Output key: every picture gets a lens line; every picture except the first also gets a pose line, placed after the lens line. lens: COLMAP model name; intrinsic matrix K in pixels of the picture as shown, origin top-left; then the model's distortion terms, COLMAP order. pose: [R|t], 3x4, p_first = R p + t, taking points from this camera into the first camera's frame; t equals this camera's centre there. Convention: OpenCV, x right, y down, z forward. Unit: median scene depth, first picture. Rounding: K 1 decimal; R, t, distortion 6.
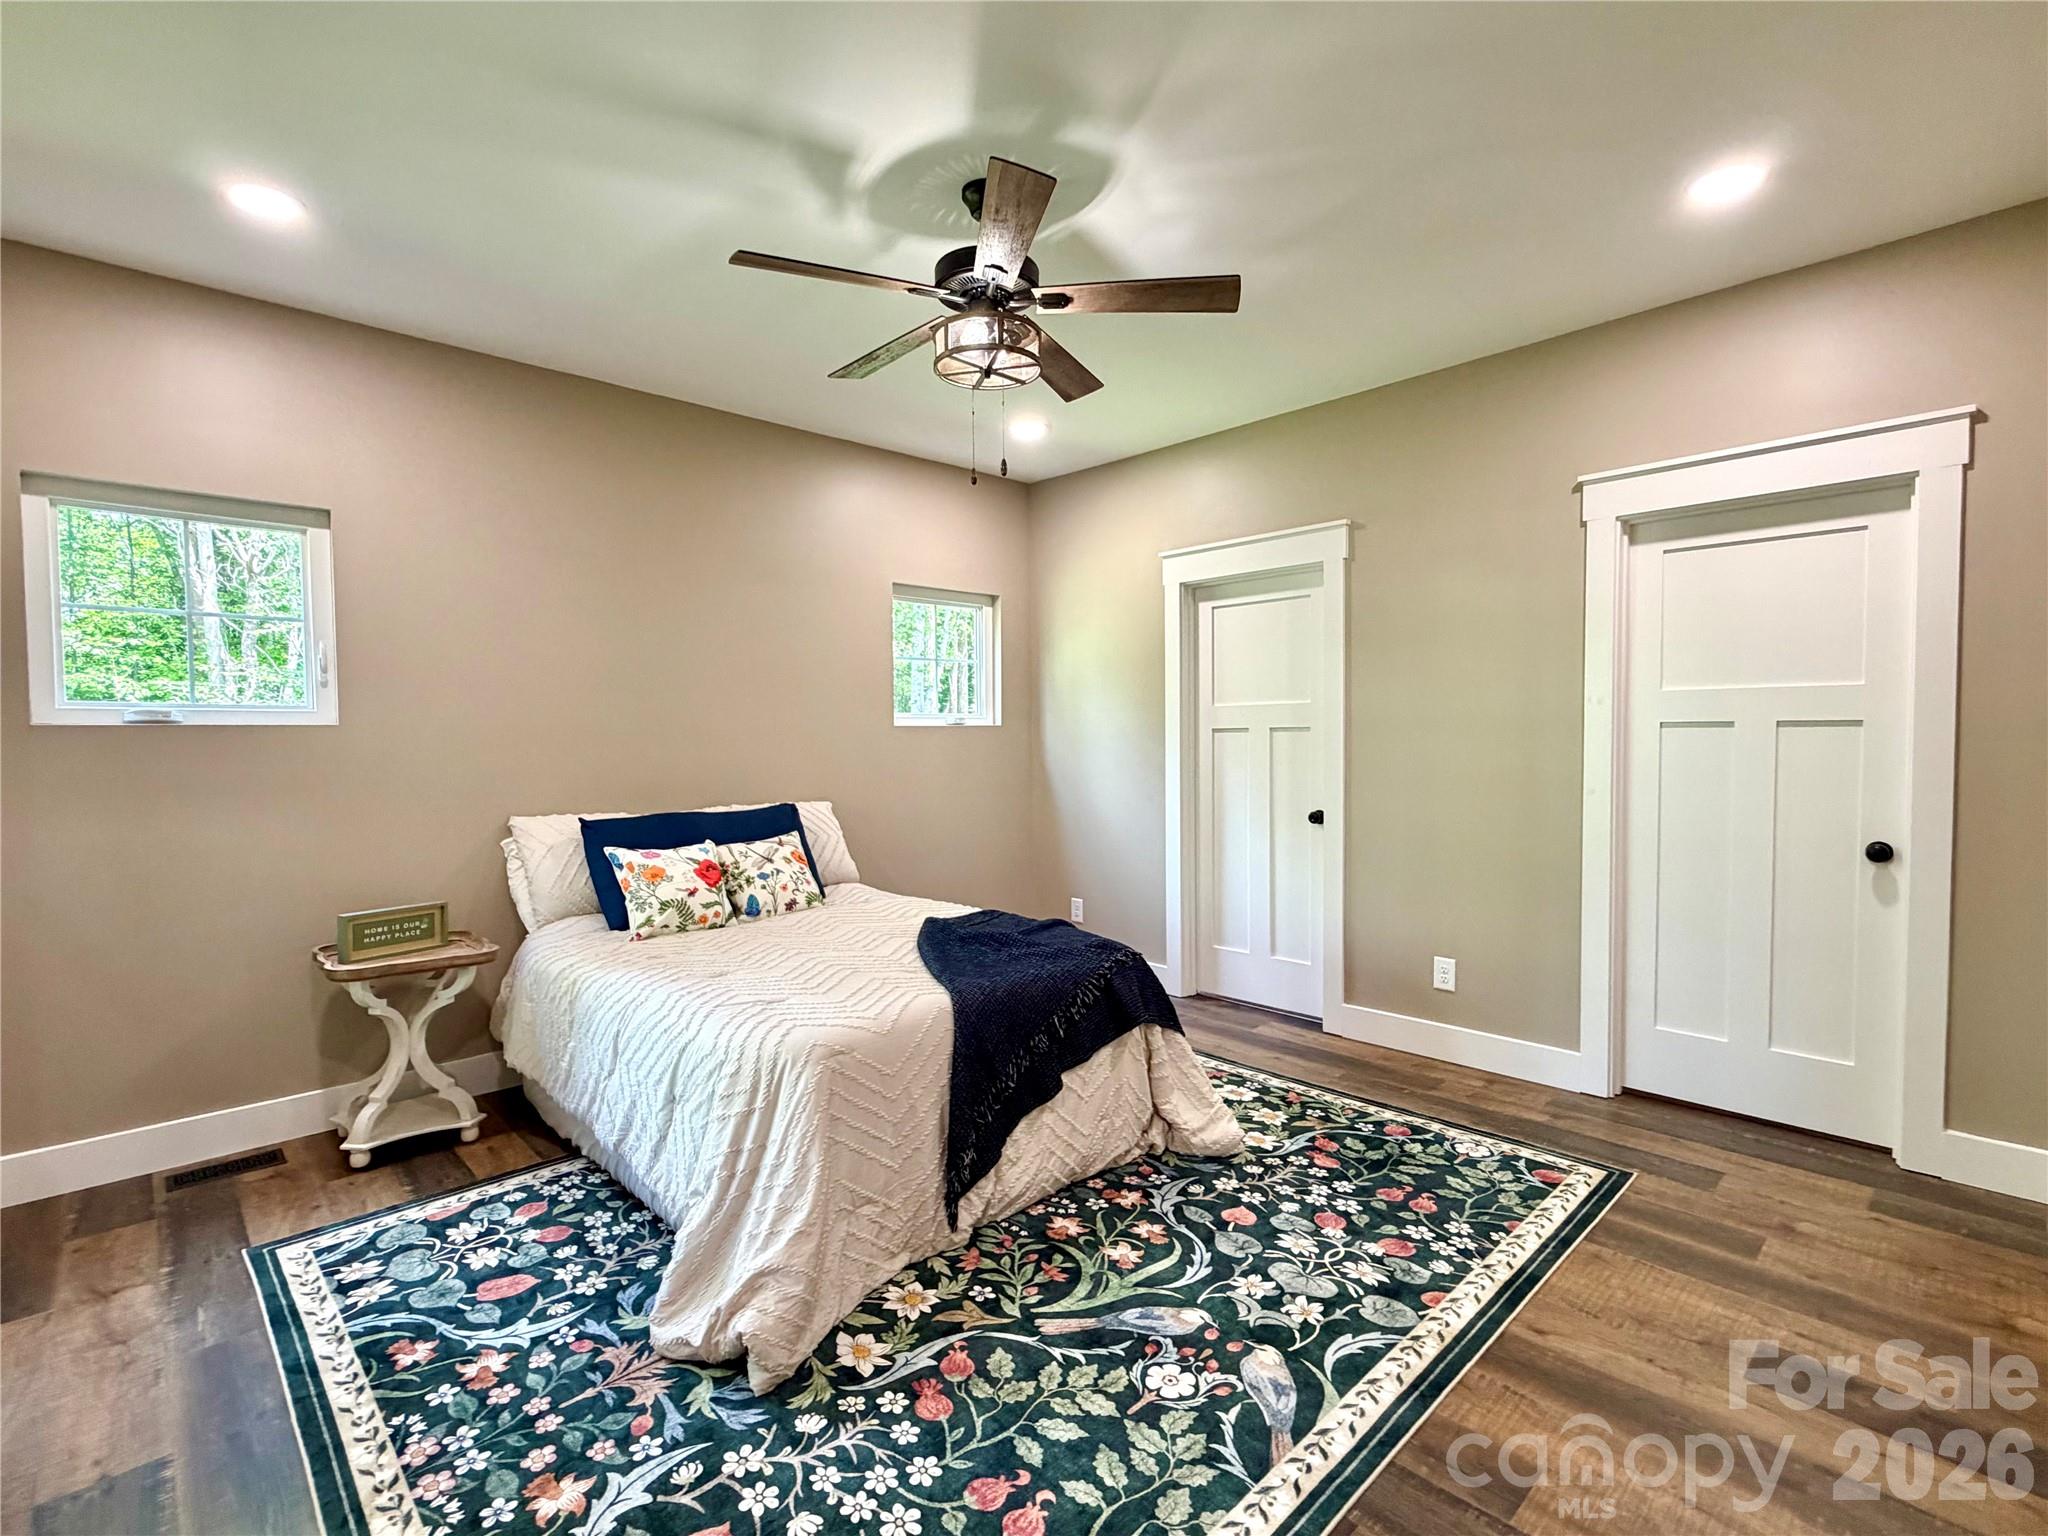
lens RADIAL K [[933.8, 0, 1024.0], [0, 933.8, 768.0], [0, 0, 1]] dist [0.000902, -0.000647]
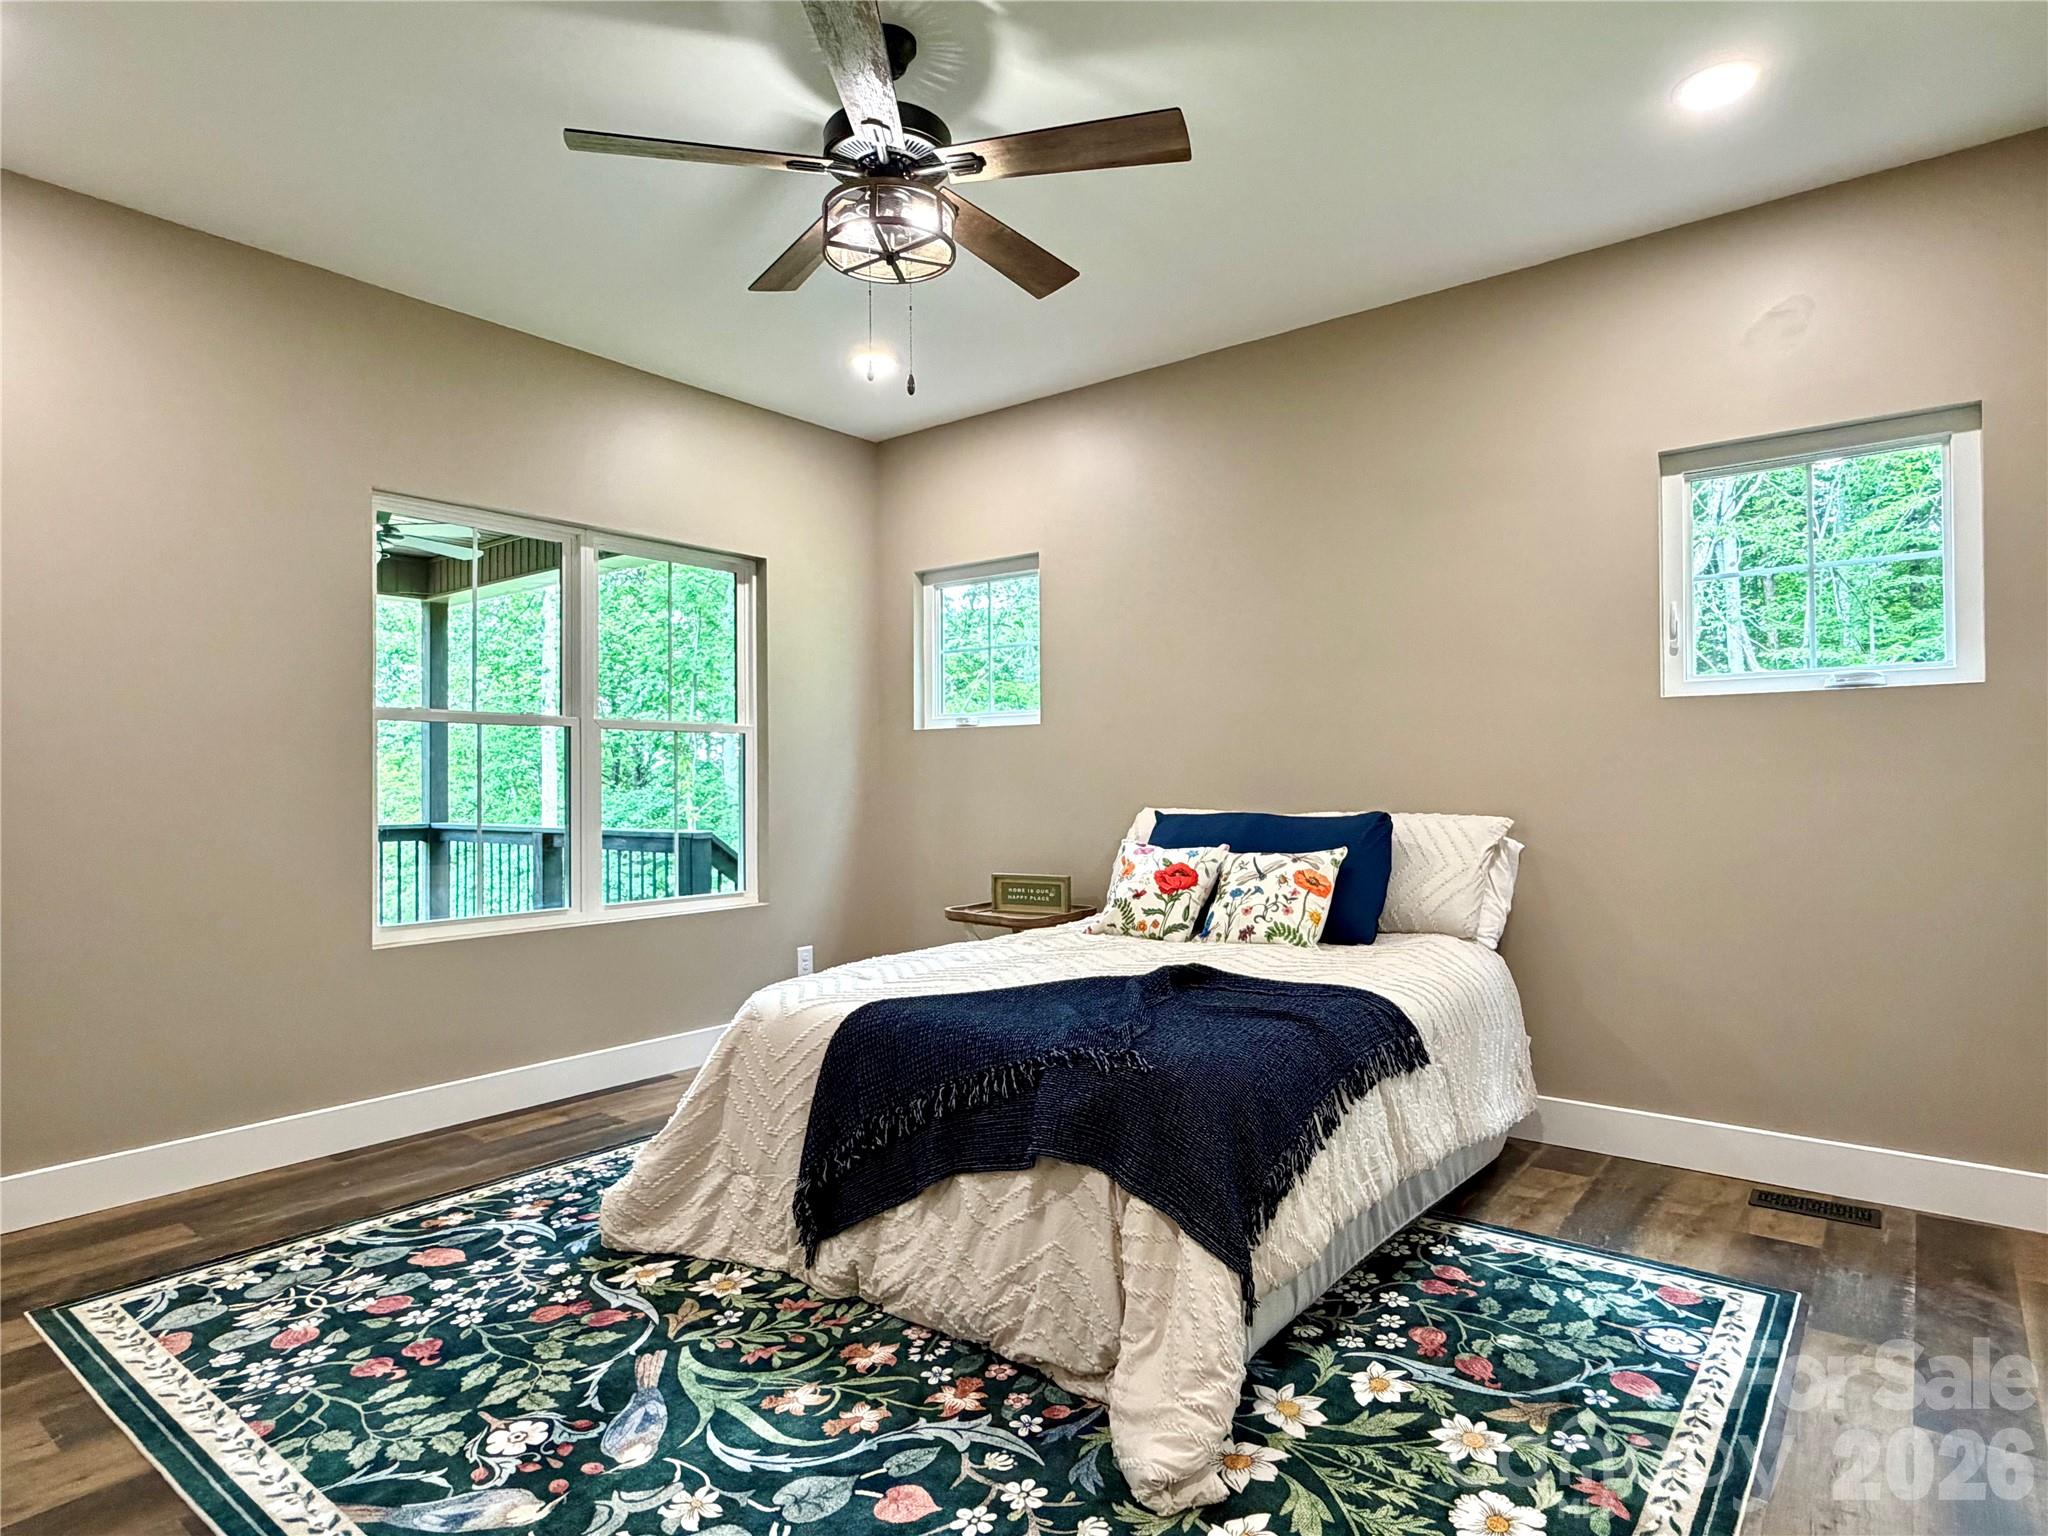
lens RADIAL K [[1129.1, 0, 1047.5], [0, 1129.1, 764.9], [0, 0, 1]] dist [0.000808, -0.000237]
pose [[0.163316, -0.004290, -0.986564, 1.158238], [-0.025829, 0.999629, -0.008622, 0.031027], [0.986236, 0.026890, 0.163145, 1.185984]]
